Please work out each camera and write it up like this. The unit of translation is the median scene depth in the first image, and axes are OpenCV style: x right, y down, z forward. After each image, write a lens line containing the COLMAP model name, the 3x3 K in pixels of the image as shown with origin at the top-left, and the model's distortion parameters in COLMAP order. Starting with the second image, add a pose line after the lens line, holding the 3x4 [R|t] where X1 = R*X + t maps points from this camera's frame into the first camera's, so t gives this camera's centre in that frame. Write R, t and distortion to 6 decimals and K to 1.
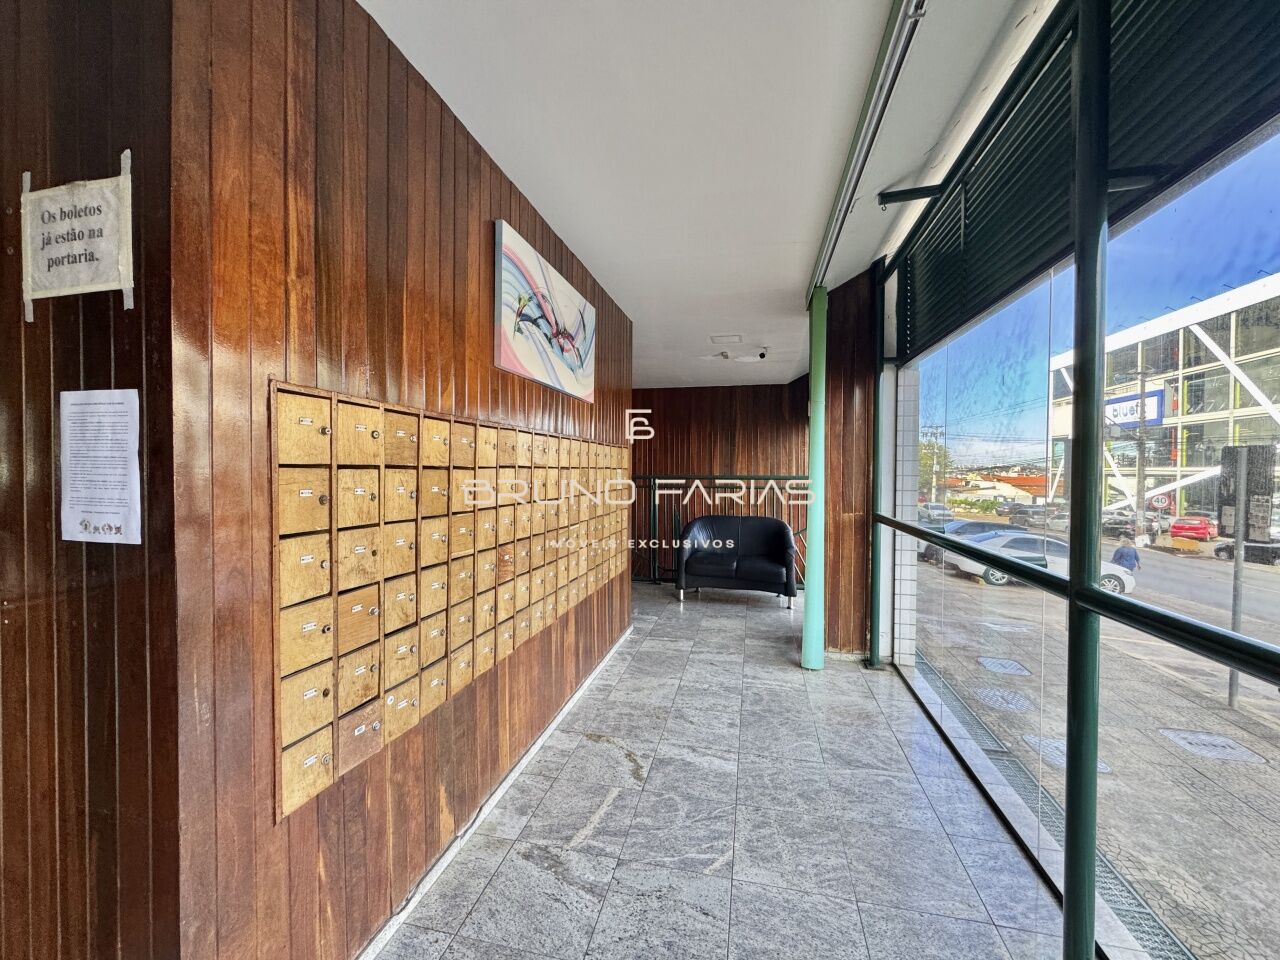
lens RADIAL K [[512.6, 0, 640.0], [0, 512.6, 480.0], [0, 0, 1]] dist [-0.002133, -0.000006]
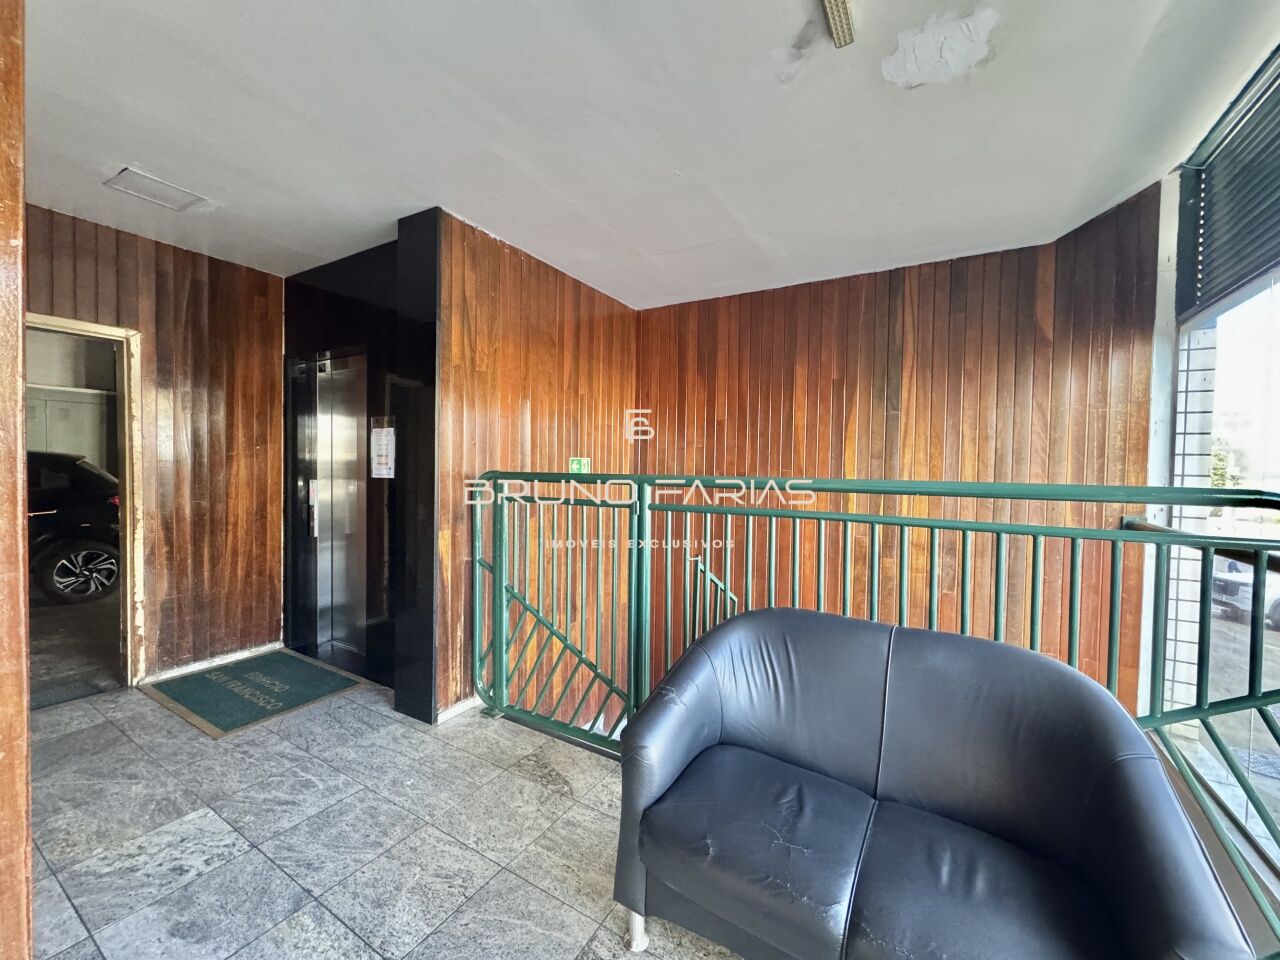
lens RADIAL K [[512.6, 0, 640.0], [0, 512.6, 480.0], [0, 0, 1]] dist [-0.002133, -0.000006]
pose [[0.950218, 0.022691, -0.310759, 0.115795], [-0.020951, 0.999741, 0.008935, -0.006970], [0.310881, -0.001980, 0.950447, 0.533370]]
